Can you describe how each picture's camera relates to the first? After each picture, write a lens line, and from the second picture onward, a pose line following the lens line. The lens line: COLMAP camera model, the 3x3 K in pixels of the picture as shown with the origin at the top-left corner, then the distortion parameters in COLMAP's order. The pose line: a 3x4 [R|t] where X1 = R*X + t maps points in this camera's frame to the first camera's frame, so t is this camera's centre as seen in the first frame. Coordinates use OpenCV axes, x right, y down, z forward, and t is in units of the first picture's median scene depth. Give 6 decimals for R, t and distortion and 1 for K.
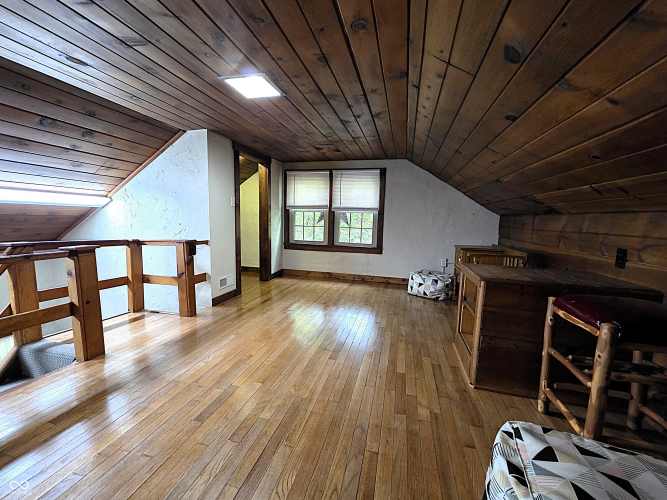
lens RADIAL K [[273.6, 0, 330.7], [0, 273.6, 248.6], [0, 0, 1]] dist [0.004632, -0.001475]
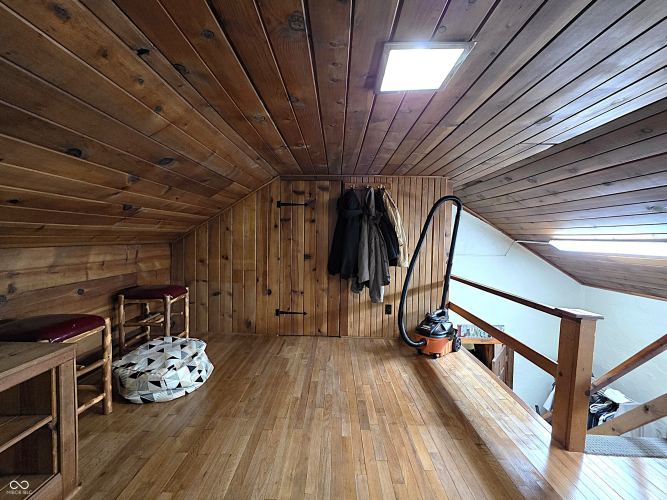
lens RADIAL K [[273.6, 0, 328.2], [0, 273.6, 248.3], [0, 0, 1]] dist [0.004632, -0.001475]
pose [[-0.971899, -0.033434, -0.233012, 0.052550], [-0.067322, 0.987996, 0.139035, -0.316923], [0.225566, 0.150815, -0.962484, 1.898685]]
